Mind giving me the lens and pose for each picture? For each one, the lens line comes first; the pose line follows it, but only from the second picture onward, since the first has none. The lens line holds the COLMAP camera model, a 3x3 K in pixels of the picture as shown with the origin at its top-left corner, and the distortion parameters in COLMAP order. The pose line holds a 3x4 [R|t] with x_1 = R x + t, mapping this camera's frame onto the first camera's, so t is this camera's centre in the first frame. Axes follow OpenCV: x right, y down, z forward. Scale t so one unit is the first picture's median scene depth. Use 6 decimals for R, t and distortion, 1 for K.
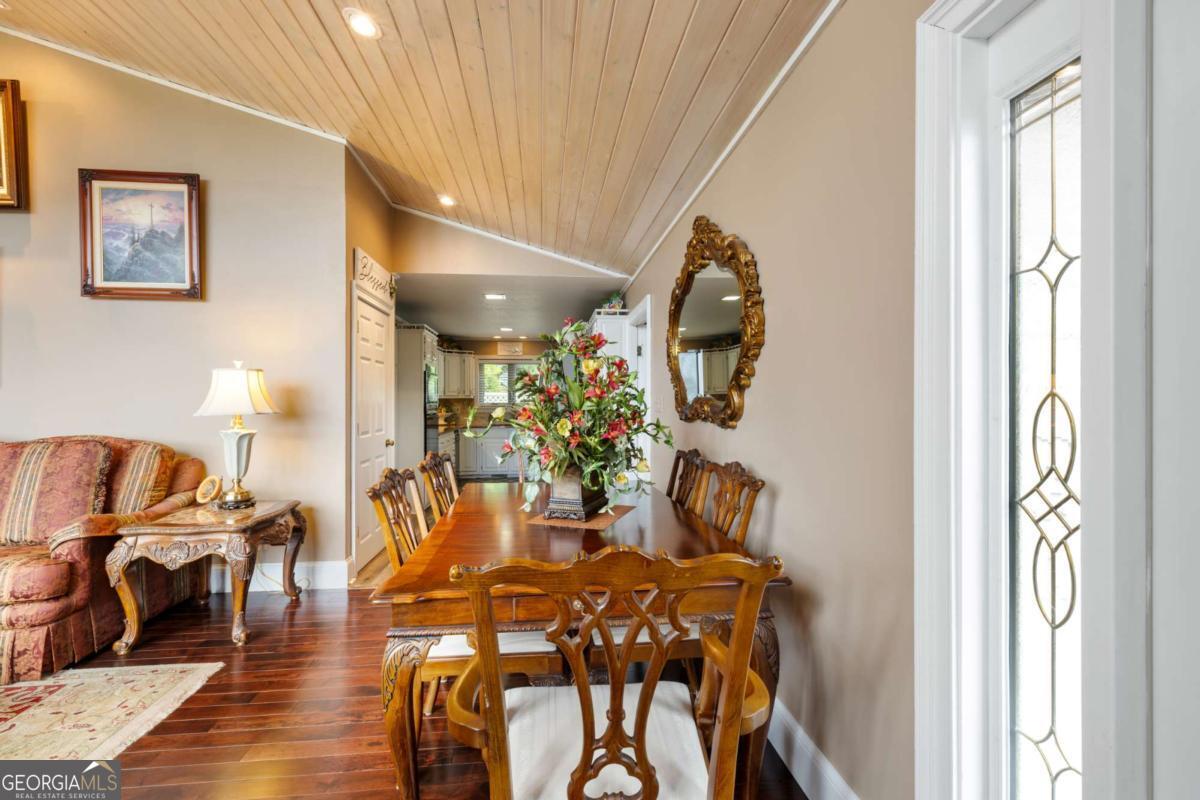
lens RADIAL K [[512.0, 0, 596.1], [0, 512.0, 404.2], [0, 0, 1]] dist [0.000450, -0.000254]
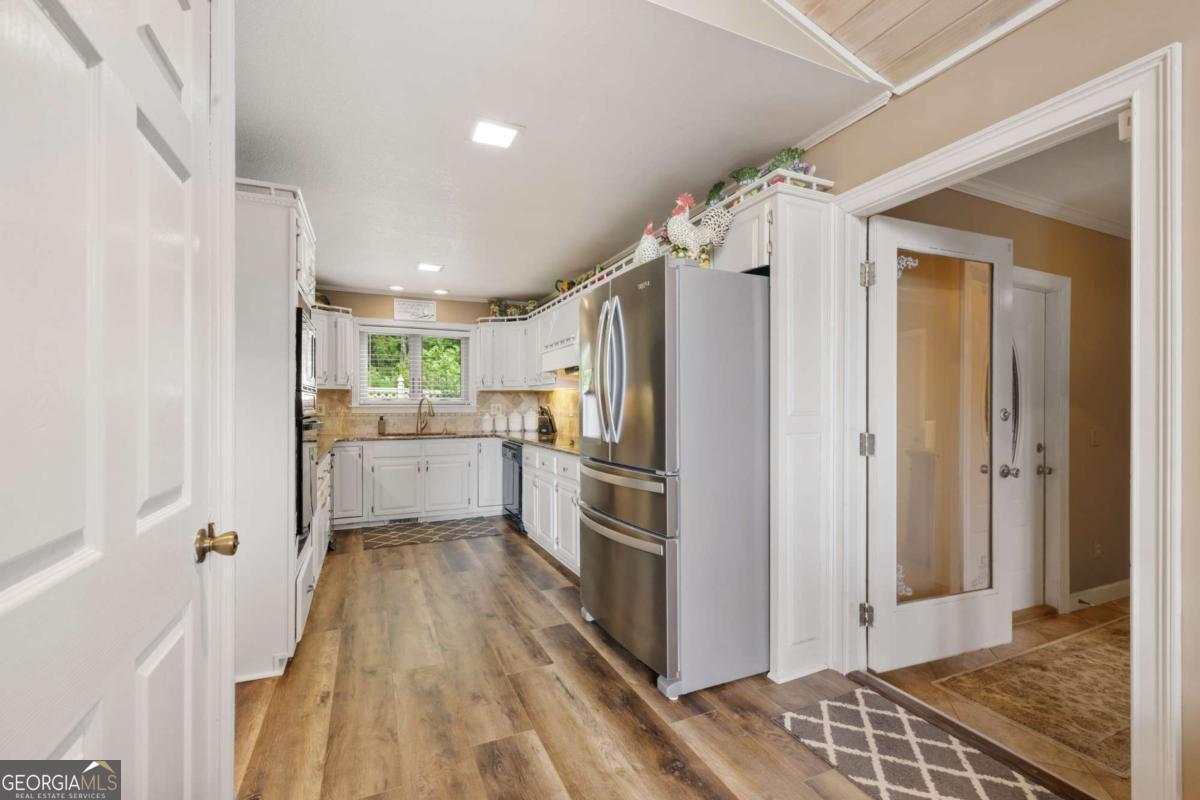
lens RADIAL K [[512.0, 0, 596.1], [0, 512.0, 404.2], [0, 0, 1]] dist [0.000450, -0.000254]
pose [[0.952725, 0.003795, 0.303809, -0.232933], [-0.002450, 0.999985, -0.004810, 0.011628], [-0.303823, 0.003838, 0.952721, 0.547494]]
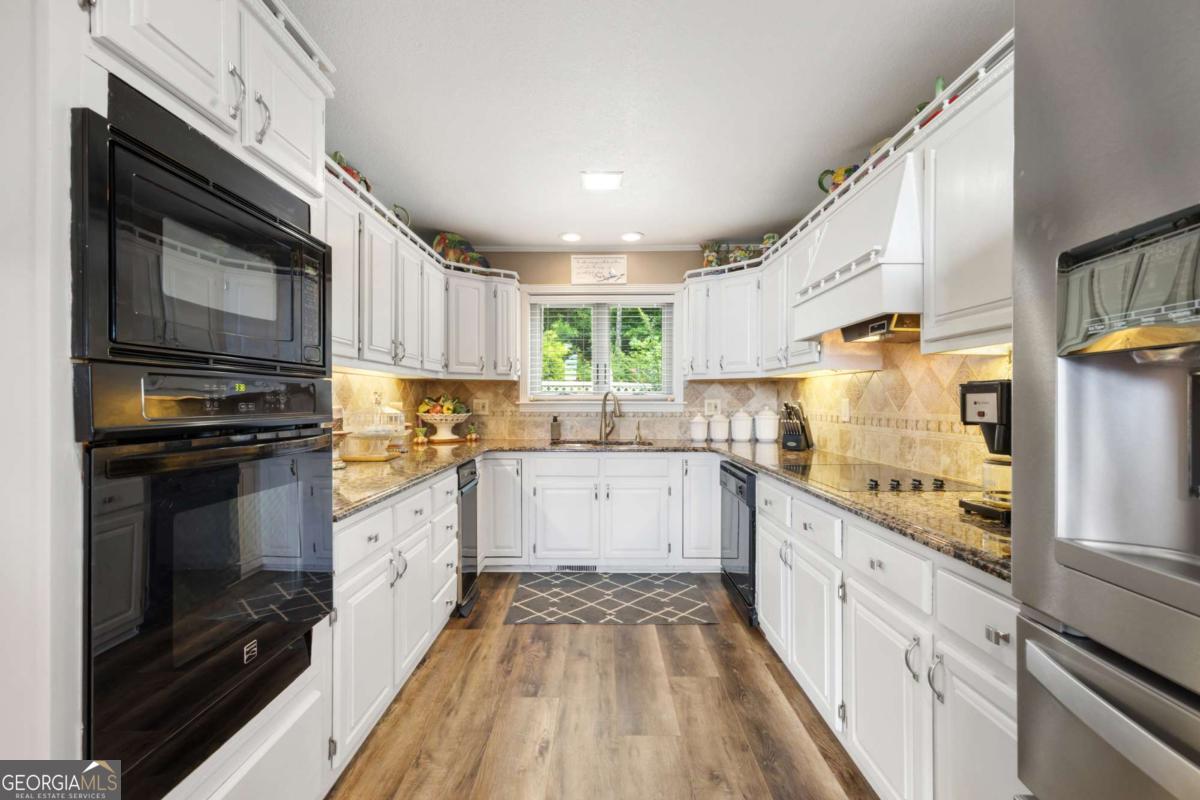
lens RADIAL K [[512.0, 0, 596.1], [0, 512.0, 404.2], [0, 0, 1]] dist [0.000450, -0.000254]
pose [[0.992741, 0.003986, -0.120209, -0.184497], [-0.003425, 0.999982, 0.004875, 0.010152], [0.120226, -0.004428, 0.992737, 0.883099]]
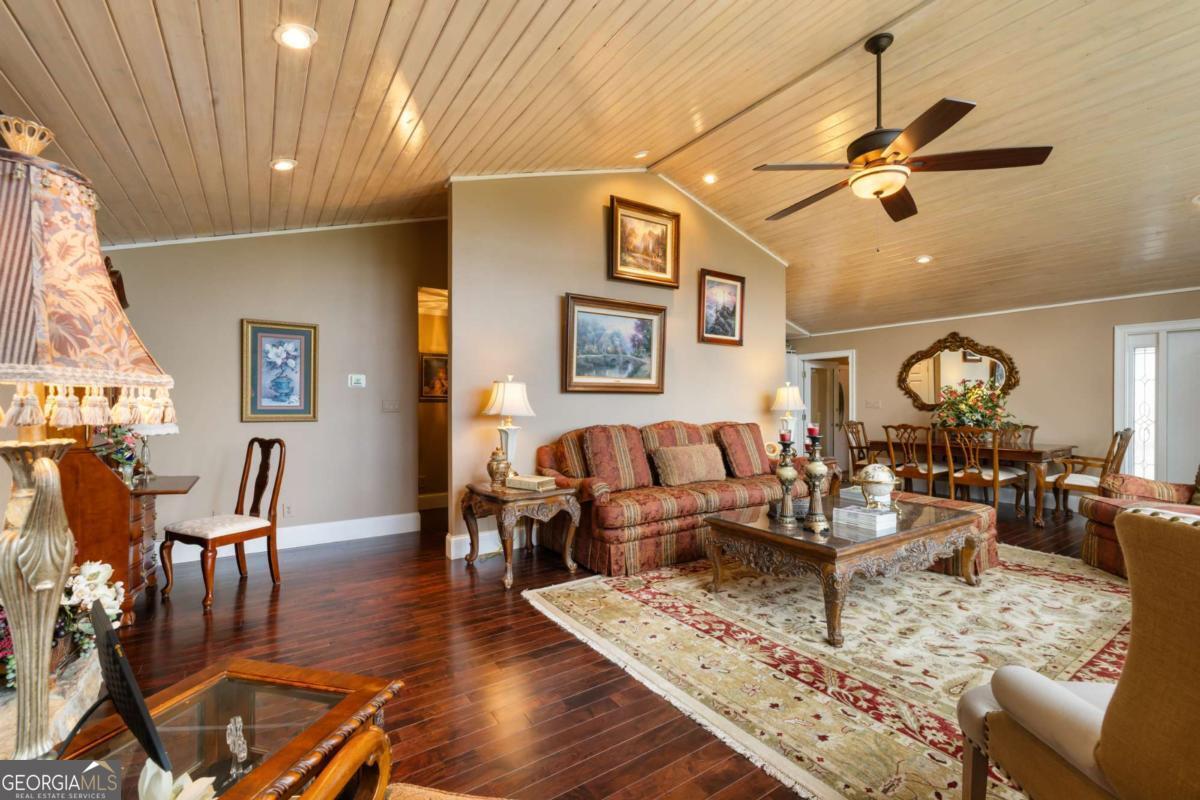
lens RADIAL K [[508.7, 0, 598.6], [0, 508.7, 394.8], [0, 0, 1]] dist [0.000202, 0.000102]
pose [[0.887118, 0.009485, 0.461446, -1.140209], [-0.005108, 0.999929, -0.010733, -0.007373], [-0.461515, 0.007164, 0.887103, -0.192682]]
